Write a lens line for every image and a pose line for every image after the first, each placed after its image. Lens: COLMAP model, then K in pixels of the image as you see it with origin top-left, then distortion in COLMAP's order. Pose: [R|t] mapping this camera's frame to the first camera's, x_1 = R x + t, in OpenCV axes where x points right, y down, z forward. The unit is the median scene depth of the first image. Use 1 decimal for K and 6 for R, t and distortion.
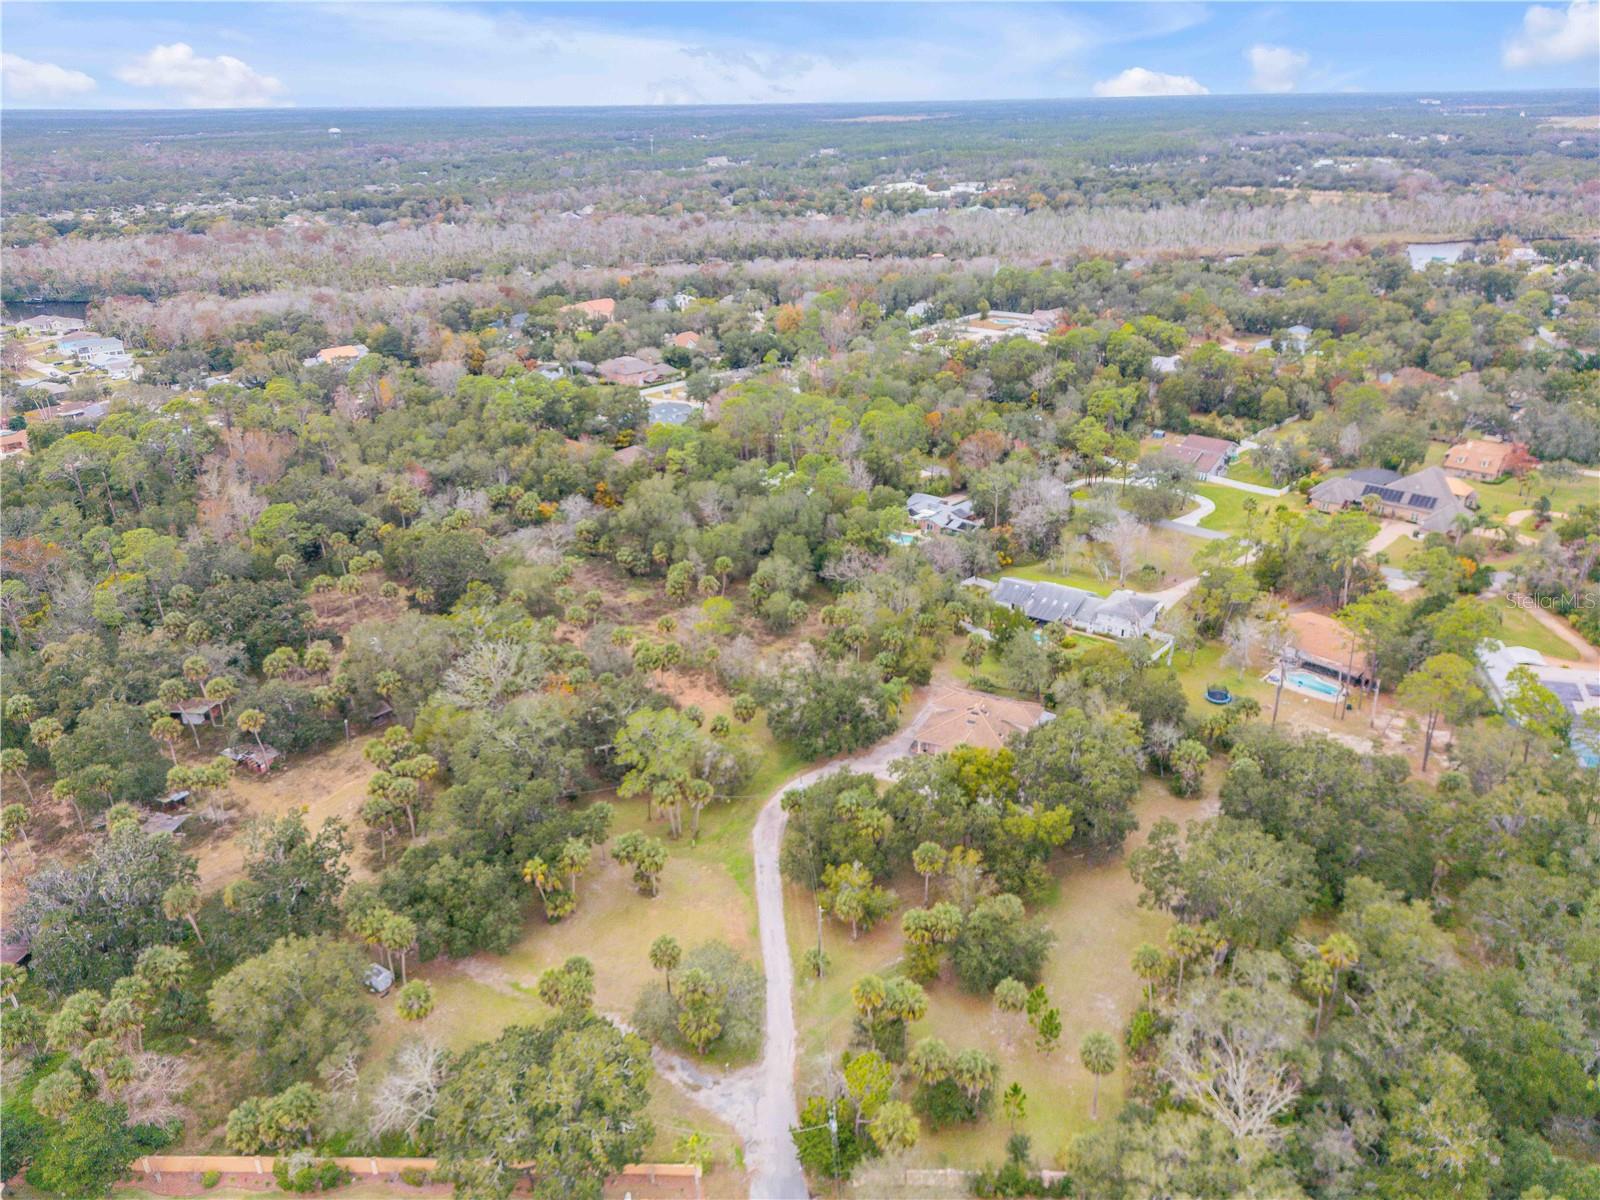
lens RADIAL K [[1131.4, 0, 793.1], [0, 1131.4, 566.2], [0, 0, 1]] dist [0.101898, -0.089355]
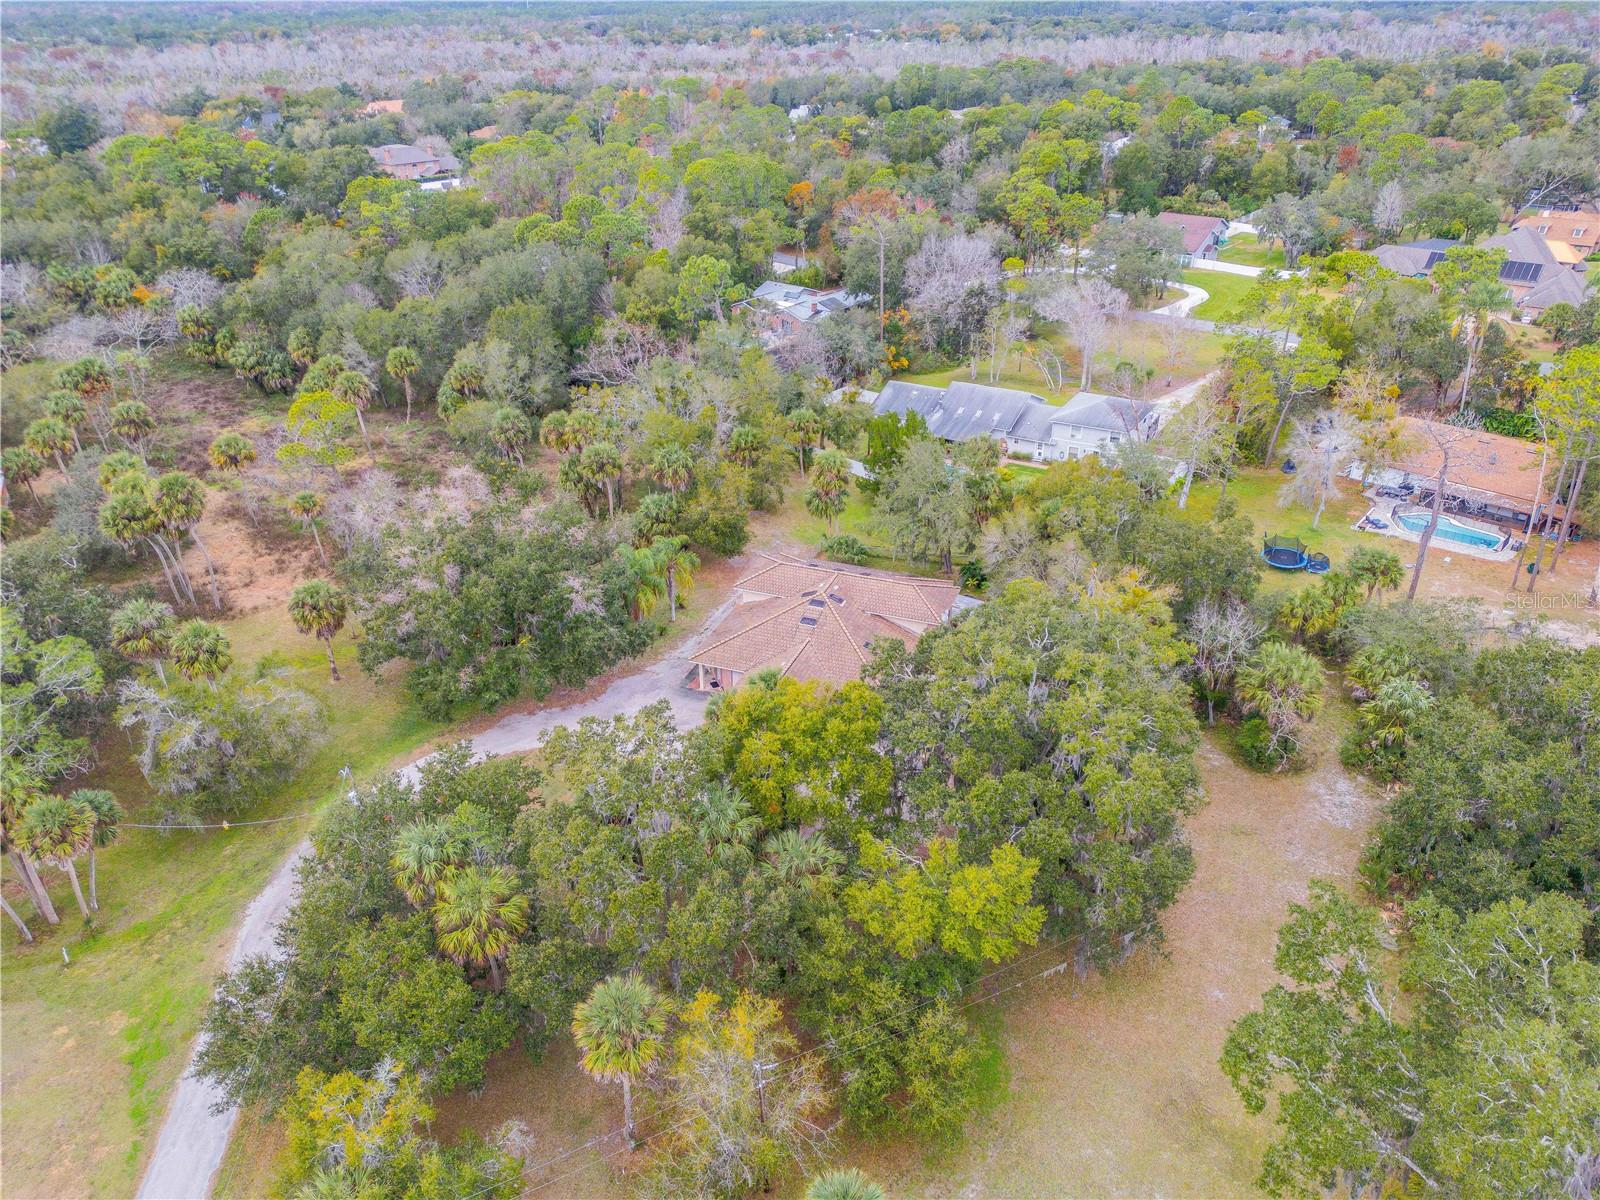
lens RADIAL K [[1131.4, 0, 793.1], [0, 1131.4, 566.2], [0, 0, 1]] dist [0.101898, -0.089355]
pose [[0.997319, -0.027063, 0.067988, 0.109906], [0.021545, 0.996512, 0.080619, 0.070631], [-0.069933, -0.078938, 0.994424, 0.493212]]
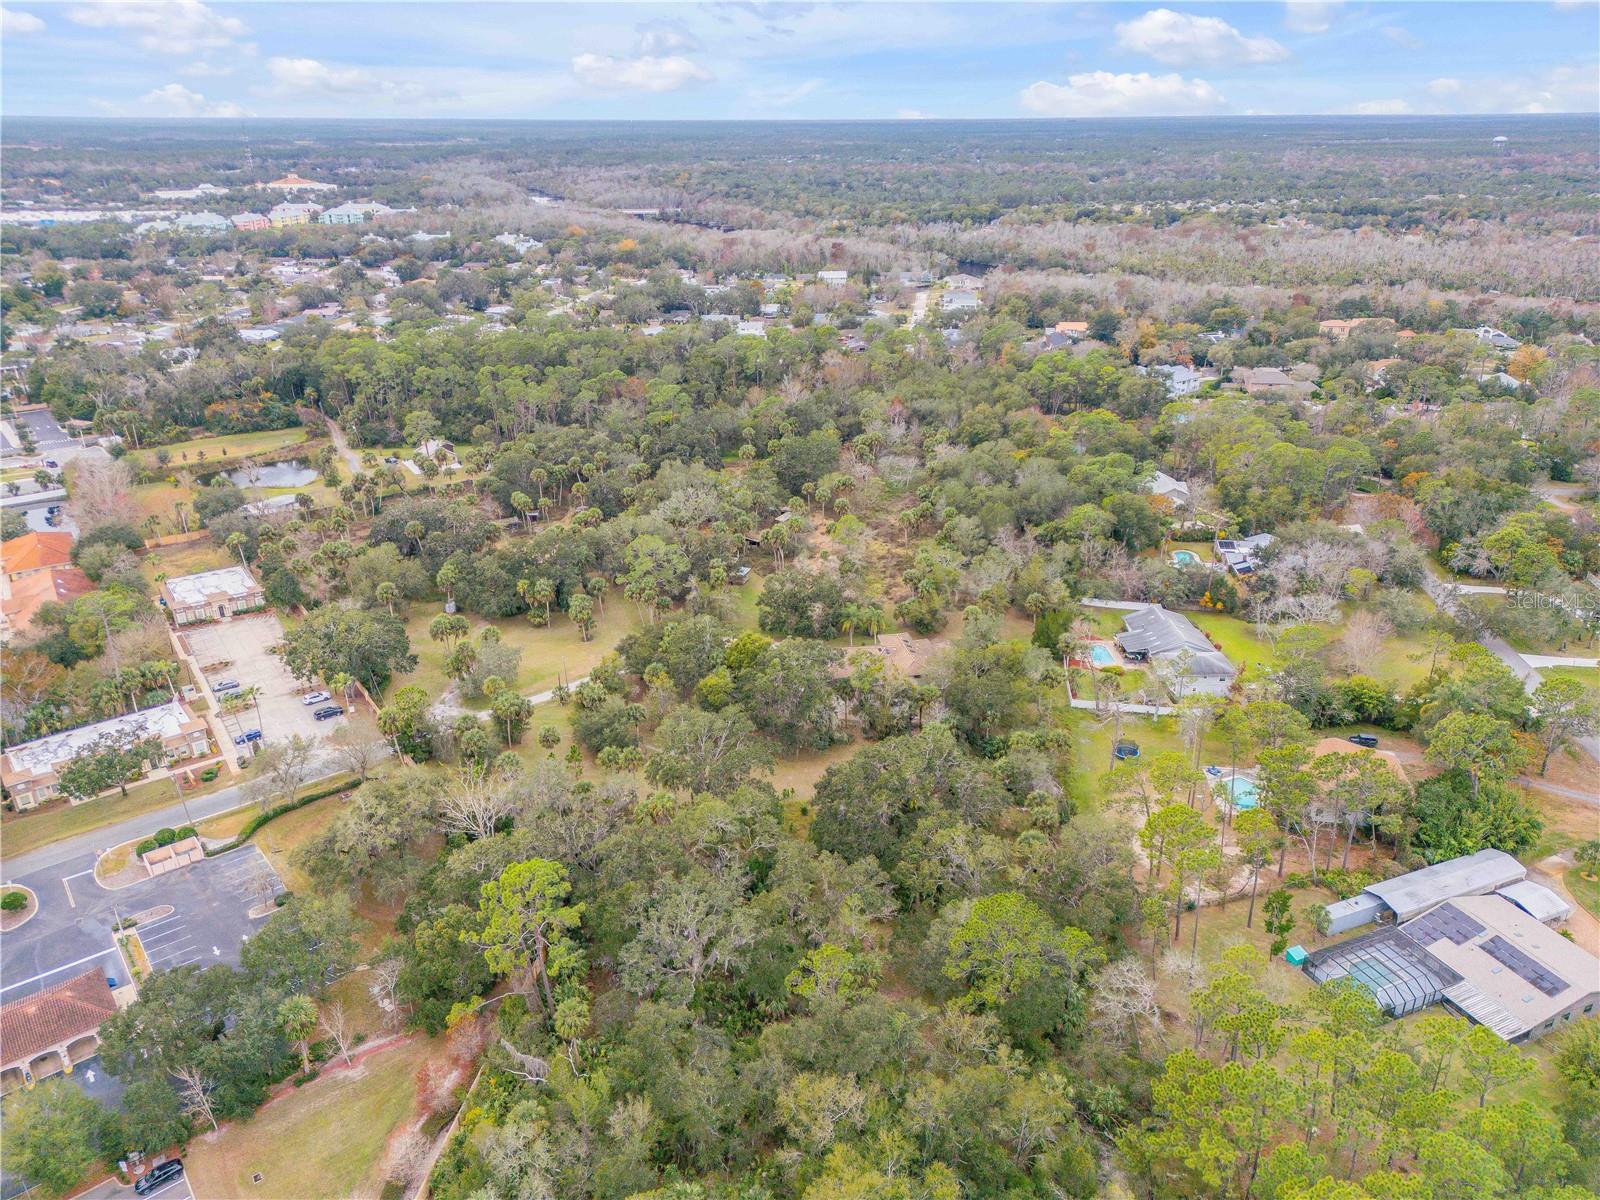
lens RADIAL K [[1116.3, 0, 800.0], [0, 1116.3, 600.0], [0, 0, 1]] dist [0.086917, -0.086241]
pose [[0.598477, 0.329668, -0.730168, 0.845774], [-0.310271, 0.935661, 0.168136, -0.075157], [0.738619, 0.125924, 0.662258, 0.175999]]
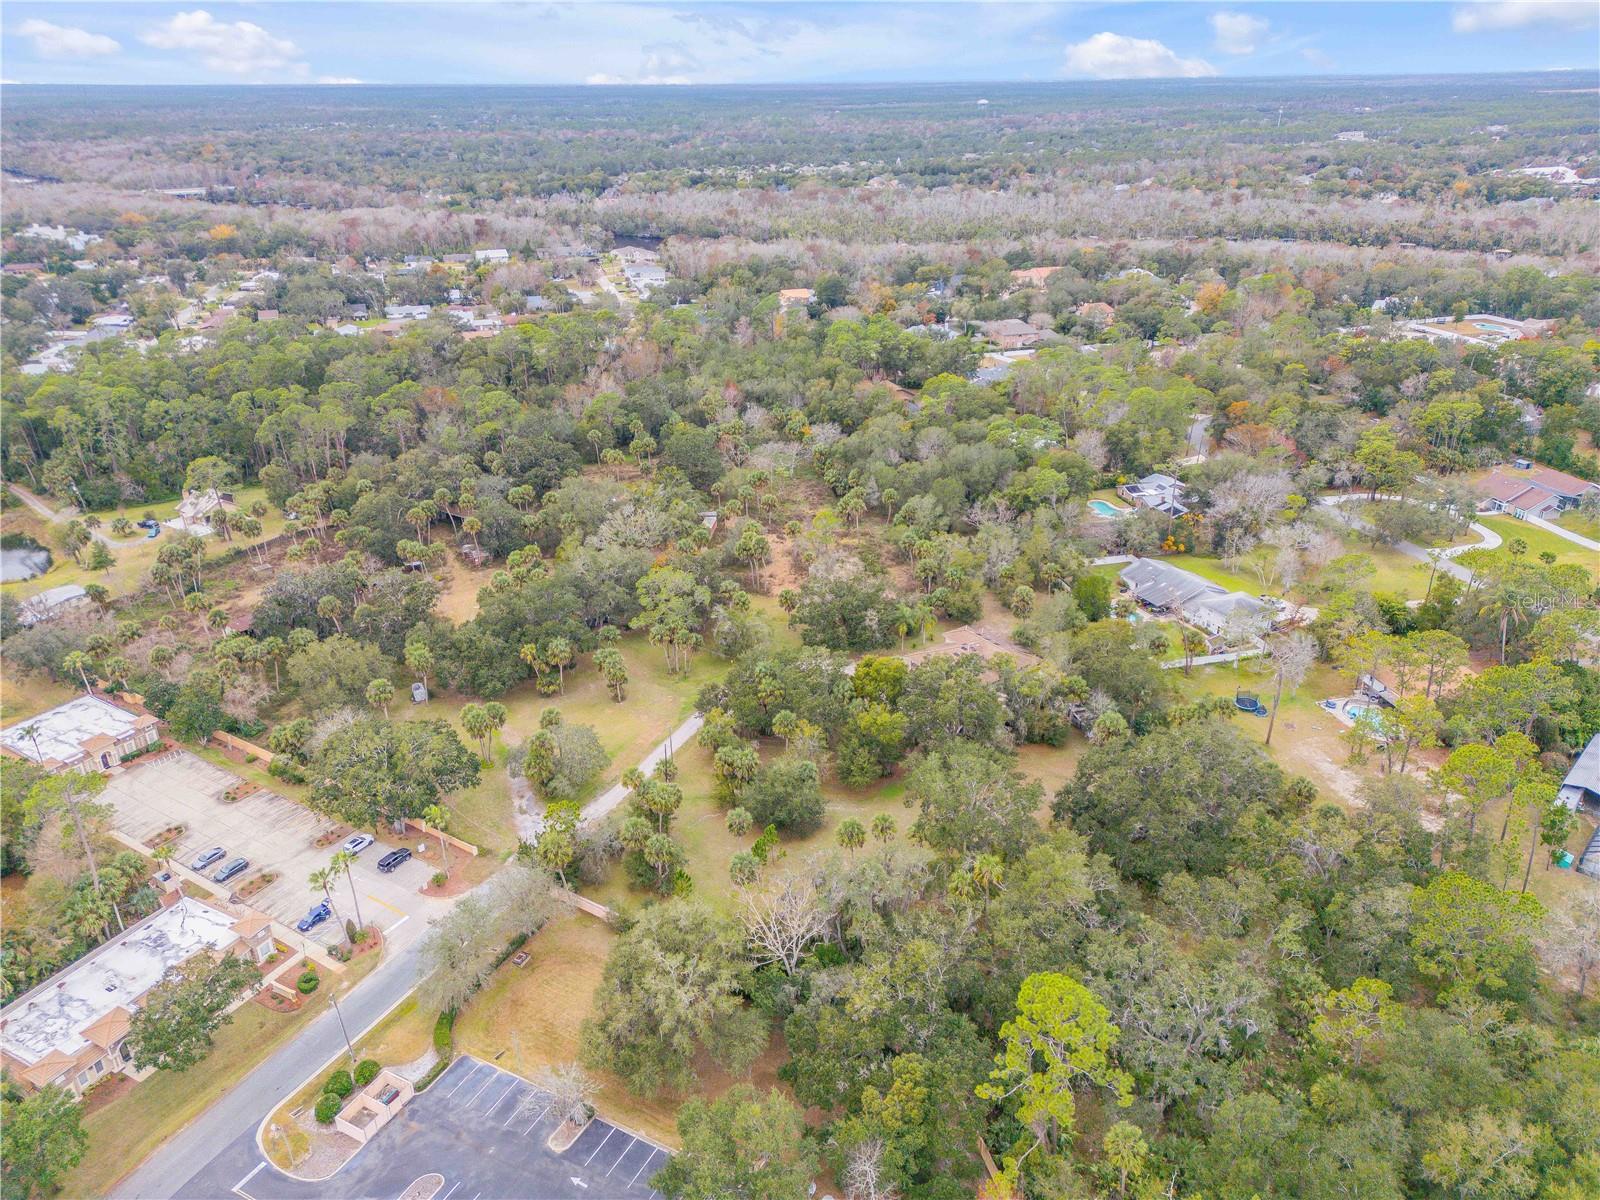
lens RADIAL K [[1116.3, 0, 800.0], [0, 1116.3, 600.0], [0, 0, 1]] dist [0.086917, -0.086241]
pose [[0.864036, 0.219321, -0.453145, 0.456533], [-0.195859, 0.975647, 0.098756, 0.009861], [0.463769, 0.003424, 0.885950, -0.012877]]
